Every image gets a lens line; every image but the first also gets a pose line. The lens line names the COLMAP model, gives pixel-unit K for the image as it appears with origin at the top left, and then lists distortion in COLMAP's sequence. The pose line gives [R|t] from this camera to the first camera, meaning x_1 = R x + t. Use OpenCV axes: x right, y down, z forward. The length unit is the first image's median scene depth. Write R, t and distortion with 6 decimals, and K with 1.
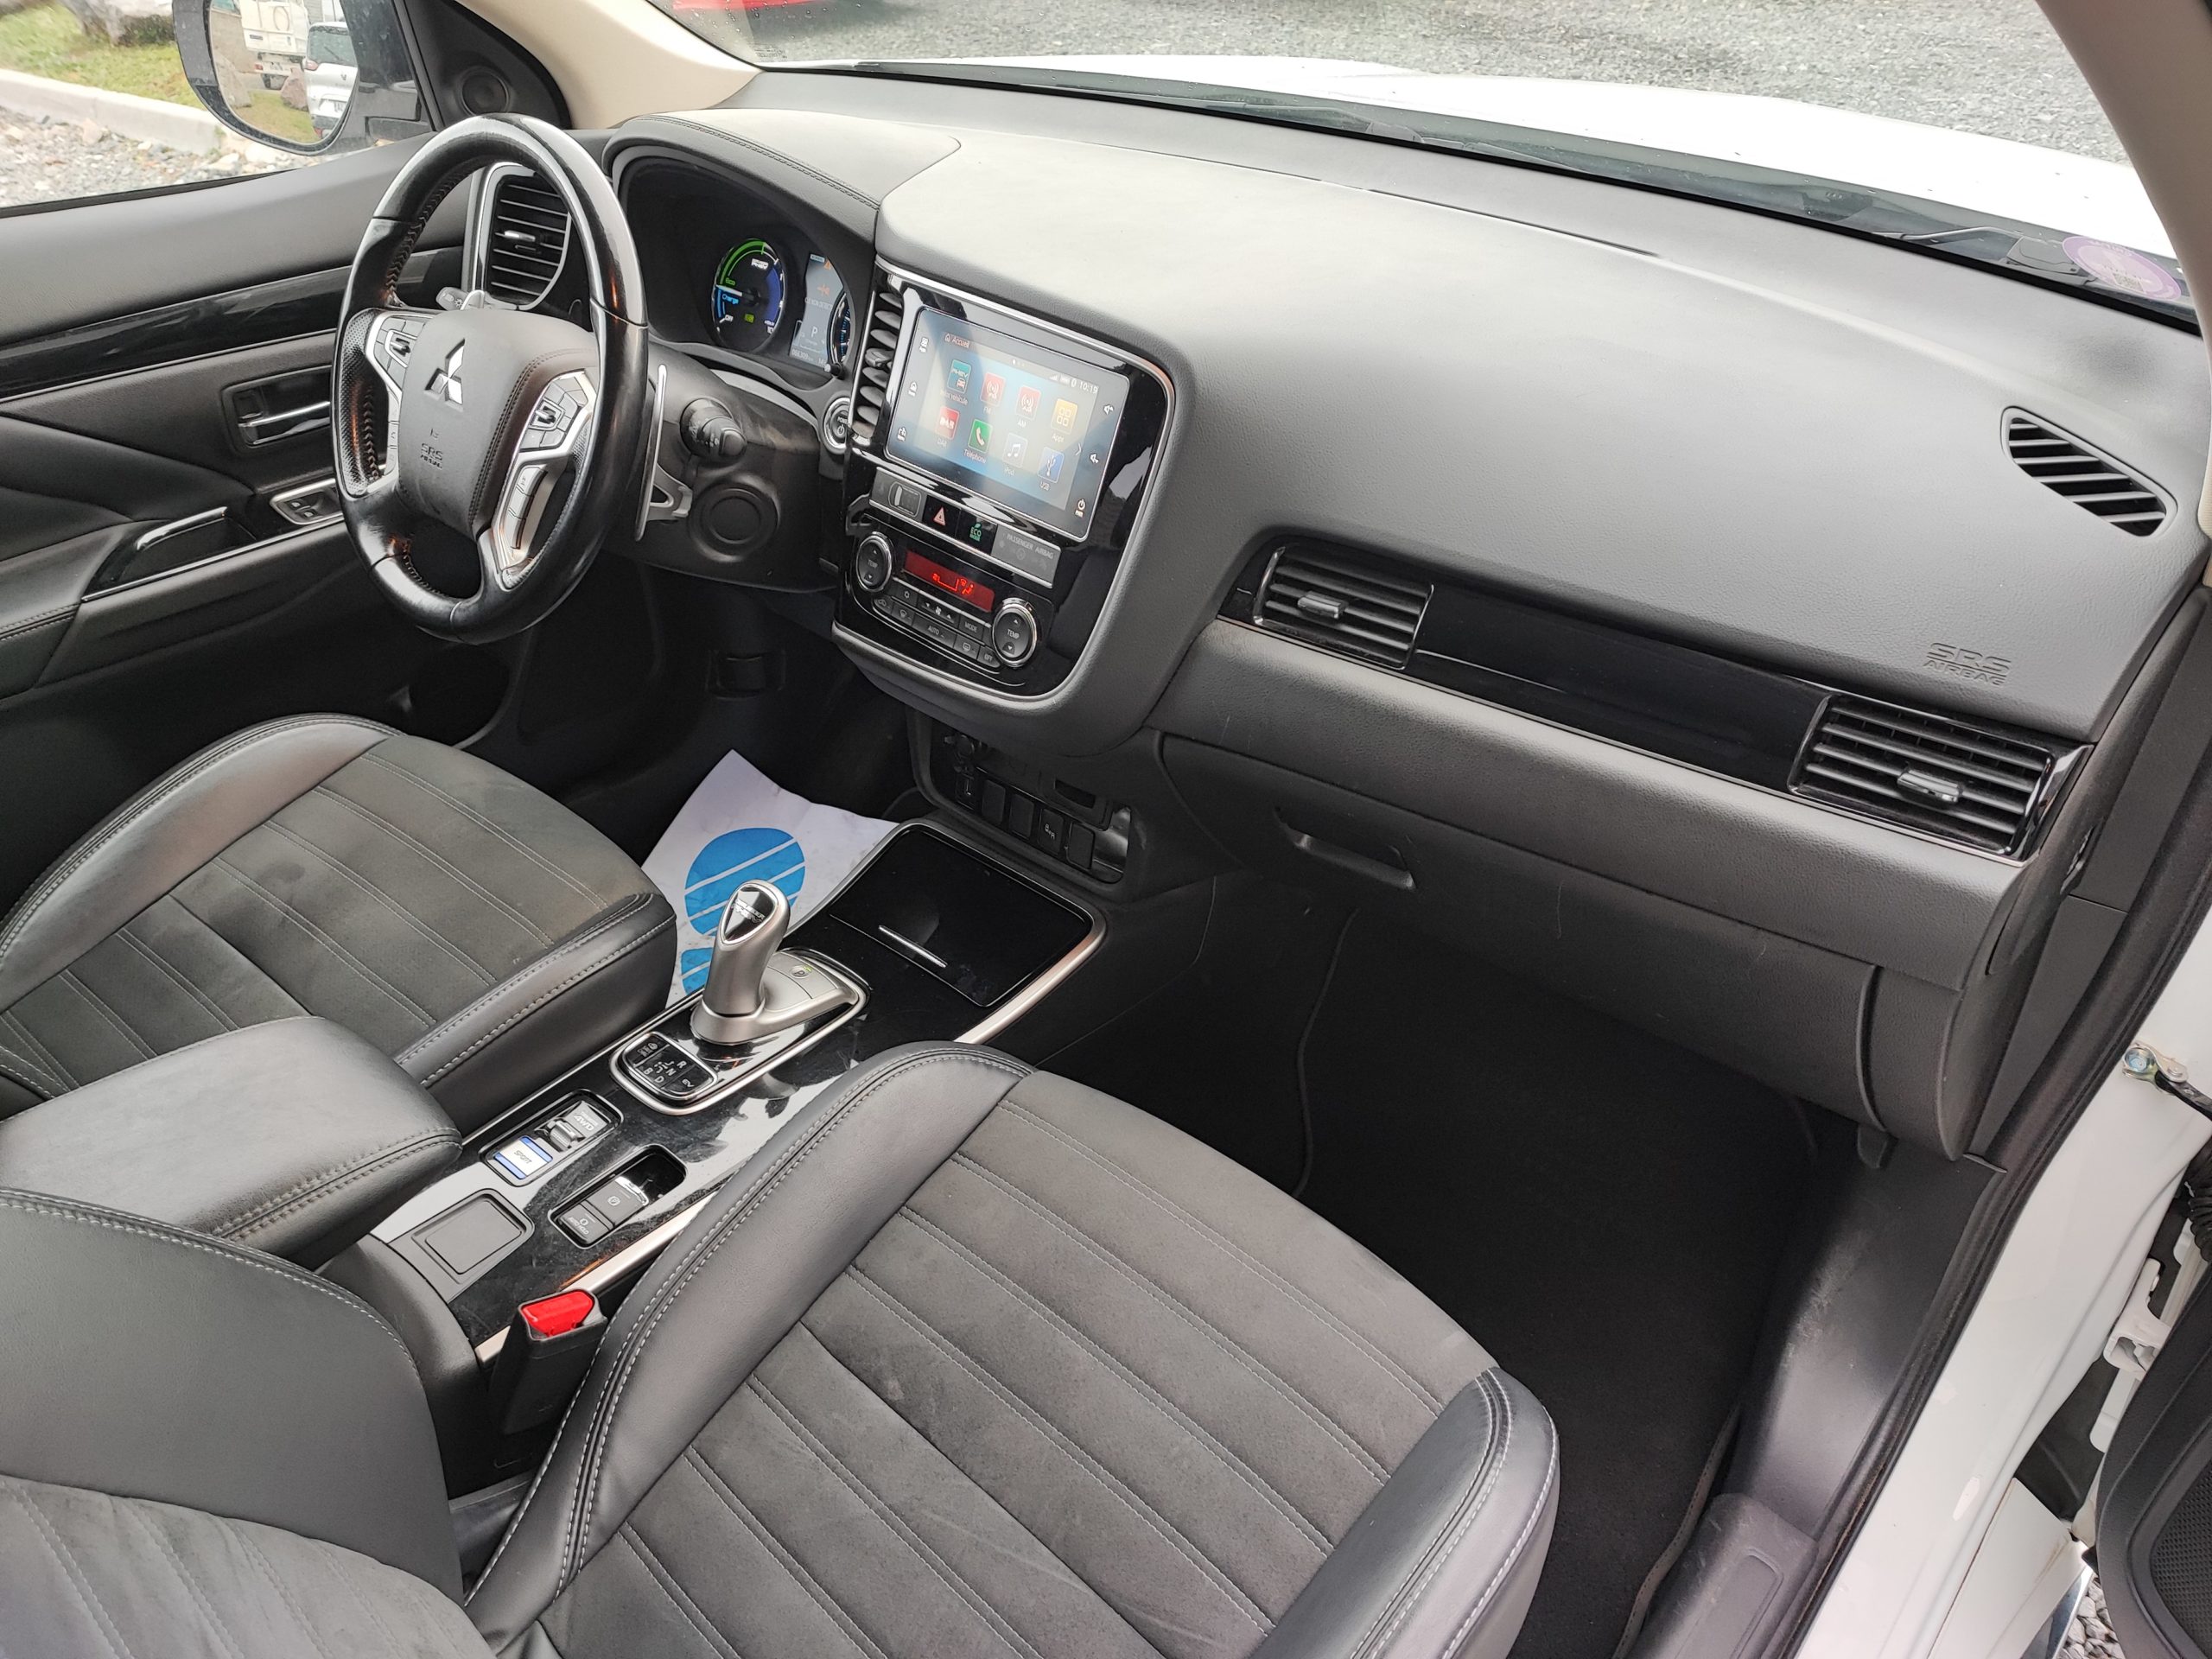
lens RADIAL K [[1591.3, 0, 1106.0], [0, 1591.3, 829.5], [0, 0, 1]] dist [0.044463, -0.039245]
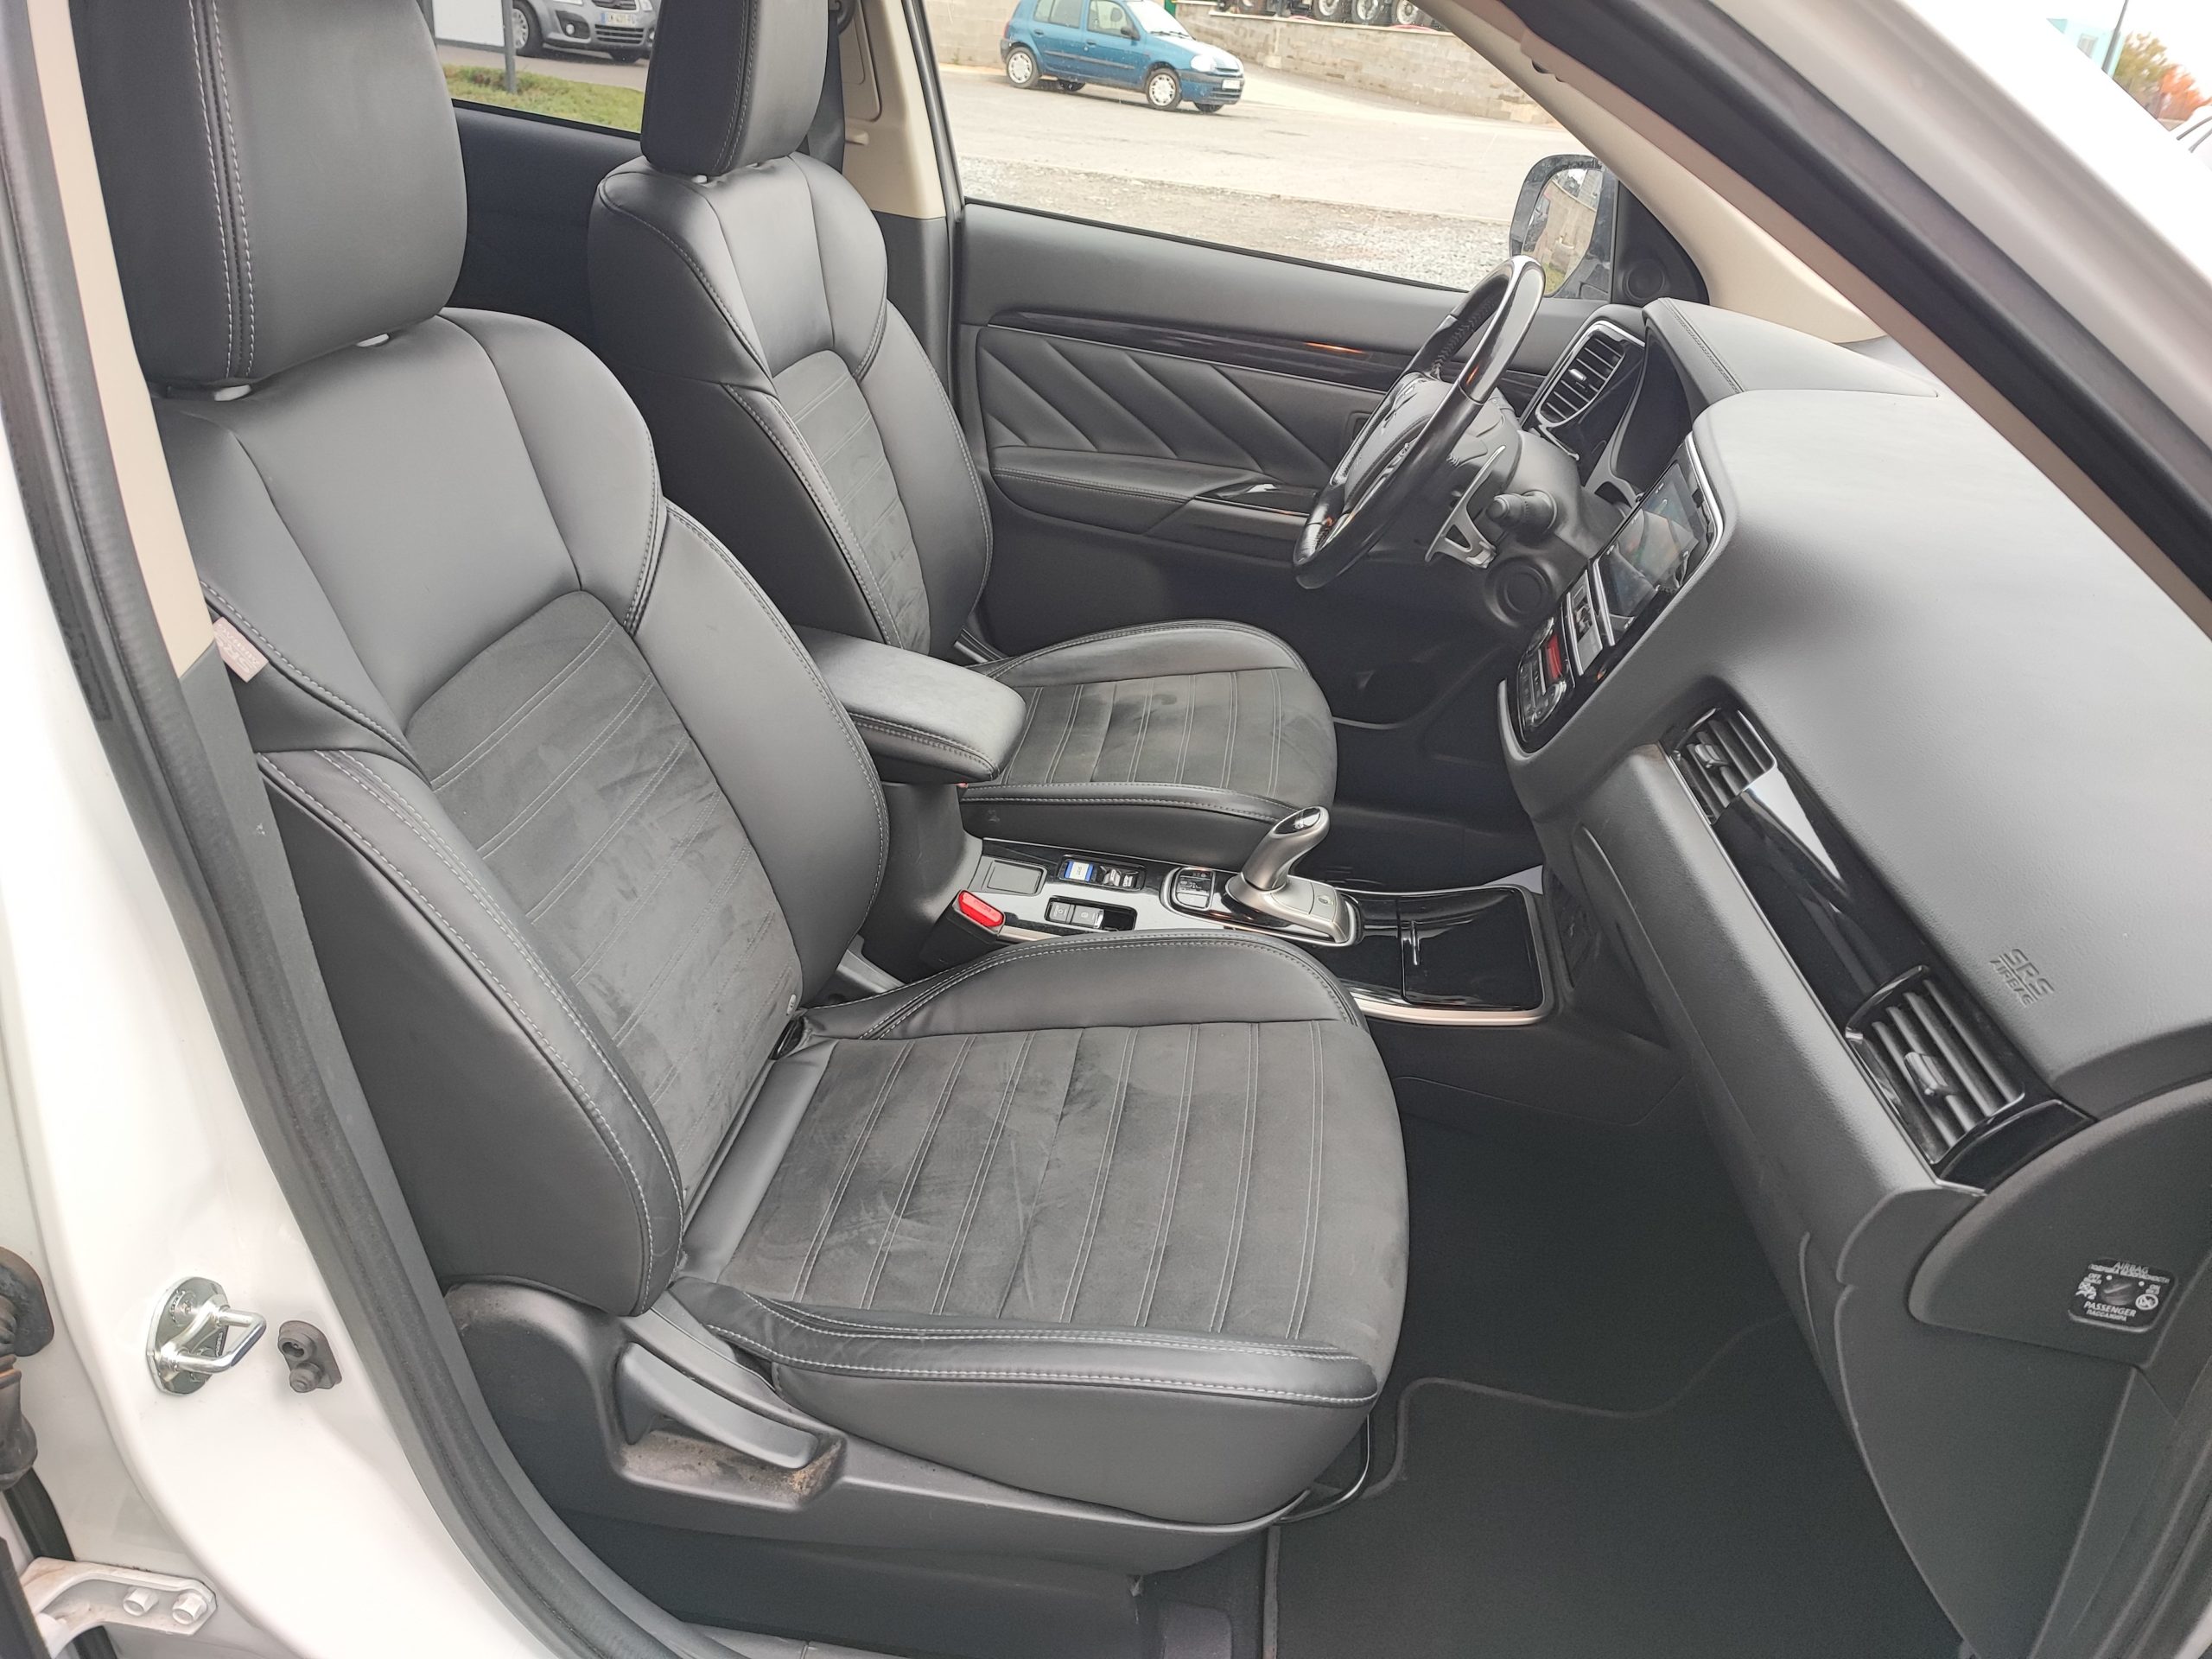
lens RADIAL K [[1591.3, 0, 1106.0], [0, 1591.3, 829.5], [0, 0, 1]] dist [0.044463, -0.039245]
pose [[0.536316, 0.451463, -0.713124, 0.552299], [-0.568657, 0.817641, 0.089963, 0.027063], [0.623694, 0.357274, 0.695241, 0.011031]]
